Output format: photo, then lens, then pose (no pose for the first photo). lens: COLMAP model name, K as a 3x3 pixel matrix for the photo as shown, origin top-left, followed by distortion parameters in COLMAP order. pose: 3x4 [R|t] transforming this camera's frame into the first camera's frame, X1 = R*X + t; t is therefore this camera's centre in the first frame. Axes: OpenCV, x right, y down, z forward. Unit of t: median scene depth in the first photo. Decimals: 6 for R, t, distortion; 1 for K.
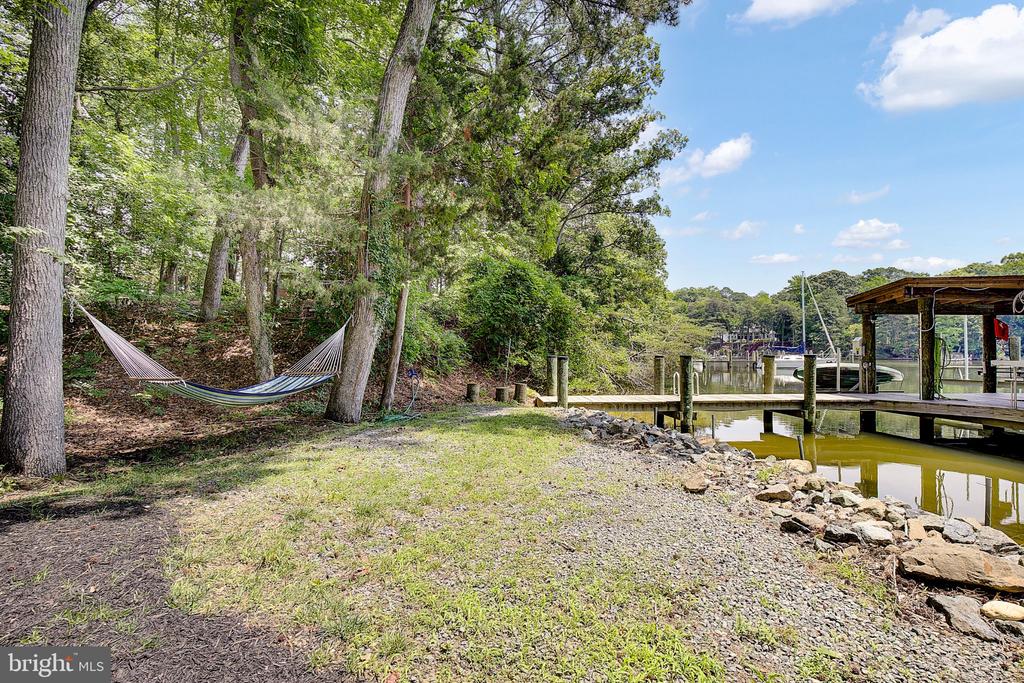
lens RADIAL K [[481.1, 0, 510.5], [0, 481.1, 333.1], [0, 0, 1]] dist [-0.000371, -0.000172]
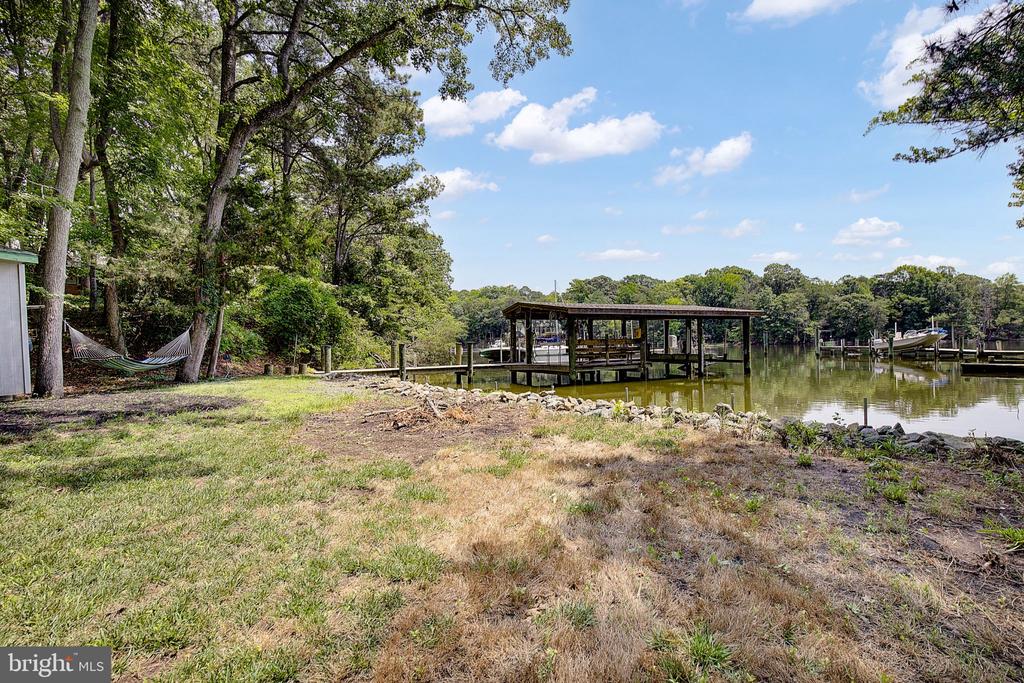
lens RADIAL K [[466.1, 0, 516.7], [0, 466.1, 345.3], [0, 0, 1]] dist [-0.012581, -0.000025]
pose [[0.918216, -0.020266, 0.395560, 0.055075], [0.005452, 0.999242, 0.038539, -0.009528], [-0.396042, -0.033231, 0.917631, -0.580866]]
